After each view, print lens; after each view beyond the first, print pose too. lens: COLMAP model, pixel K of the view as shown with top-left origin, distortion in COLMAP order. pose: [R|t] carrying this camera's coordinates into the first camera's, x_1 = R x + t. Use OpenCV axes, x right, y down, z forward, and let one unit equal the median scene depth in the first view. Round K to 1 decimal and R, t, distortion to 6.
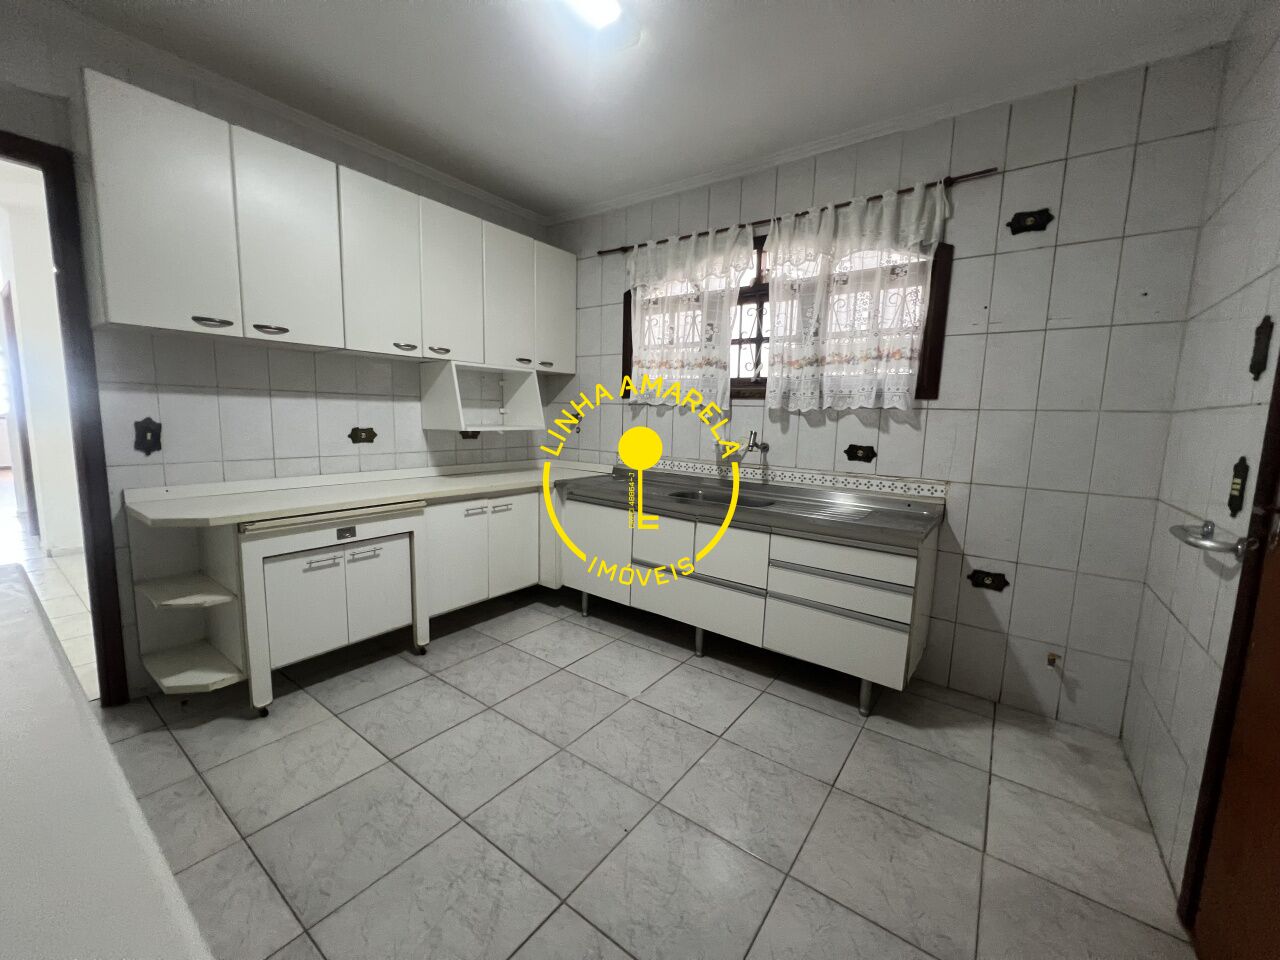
lens RADIAL K [[510.9, 0, 636.4], [0, 510.9, 475.6], [0, 0, 1]] dist [-0.002134, 0.000432]
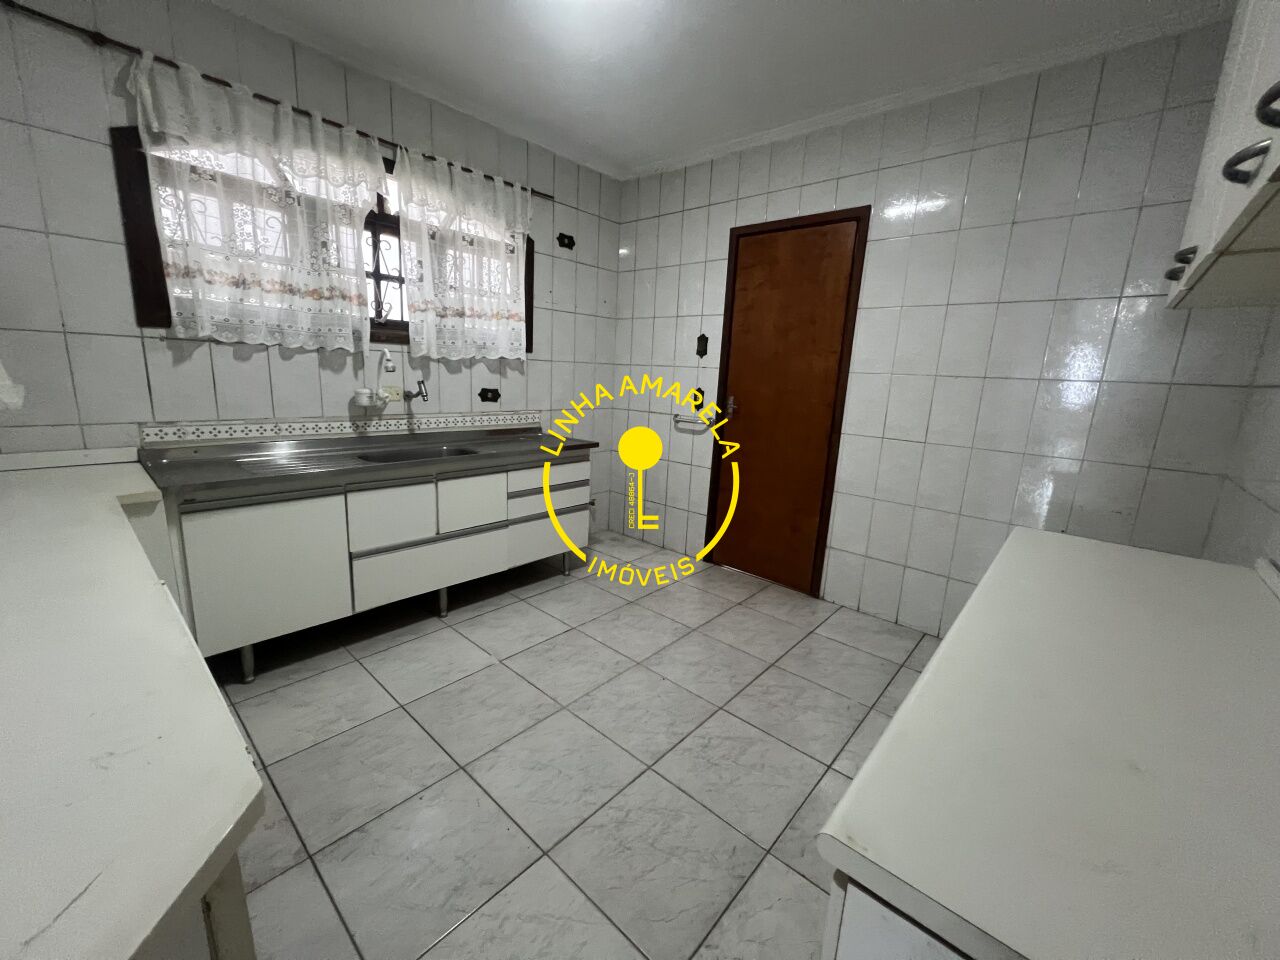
lens RADIAL K [[510.9, 0, 636.4], [0, 510.9, 475.6], [0, 0, 1]] dist [-0.002134, 0.000432]
pose [[0.094248, -0.220909, 0.970730, -0.742698], [0.080026, 0.973596, 0.213792, -0.088175], [-0.992327, 0.057534, 0.109438, 0.524895]]
